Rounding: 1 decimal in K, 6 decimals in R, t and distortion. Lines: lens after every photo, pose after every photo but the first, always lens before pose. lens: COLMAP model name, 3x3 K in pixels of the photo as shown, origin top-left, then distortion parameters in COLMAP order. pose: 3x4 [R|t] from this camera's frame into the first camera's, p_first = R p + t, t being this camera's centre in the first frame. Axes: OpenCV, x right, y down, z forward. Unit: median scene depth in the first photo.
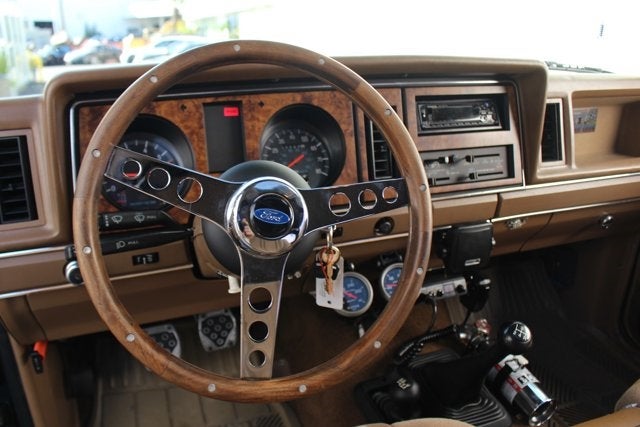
lens RADIAL K [[529.6, 0, 320.0], [0, 529.6, 213.5], [0, 0, 1]] dist [-0.186863, 0.211374]
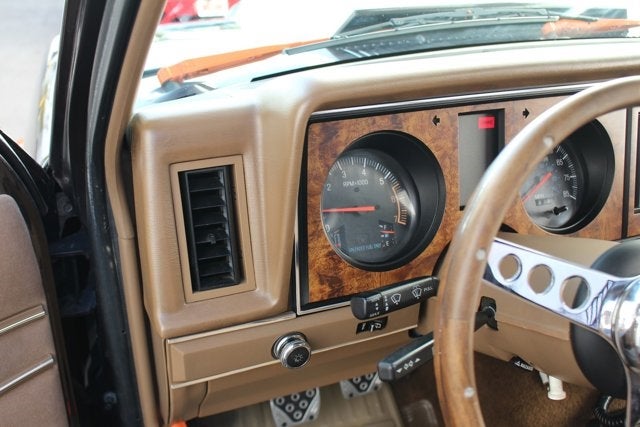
lens RADIAL K [[681.5, 0, 320.0], [0, 681.5, 213.5], [0, 0, 1]] dist [-0.175446, 0.340183]
pose [[0.999527, 0.018928, 0.024223, -0.341800], [-0.021449, 0.993870, 0.108453, -0.134710], [-0.022021, -0.108921, 0.993806, 0.052134]]
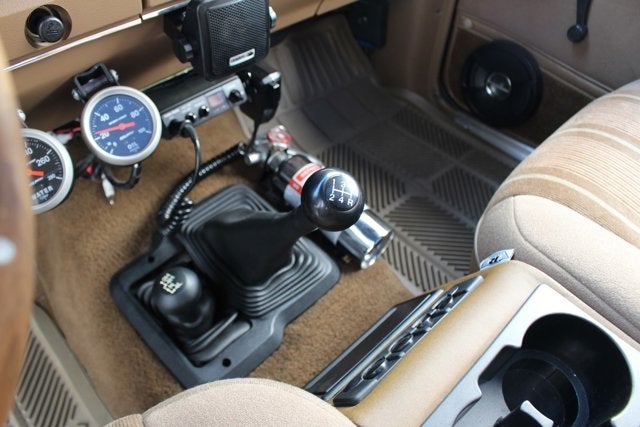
lens RADIAL K [[517.3, 0, 320.0], [0, 517.3, 213.5], [0, 0, 1]] dist [-0.177446, 0.159319]
pose [[0.917586, -0.274216, 0.287823, 0.161264], [0.117923, 0.879177, 0.461673, -0.004364], [-0.379646, -0.389683, 0.839057, 0.424714]]
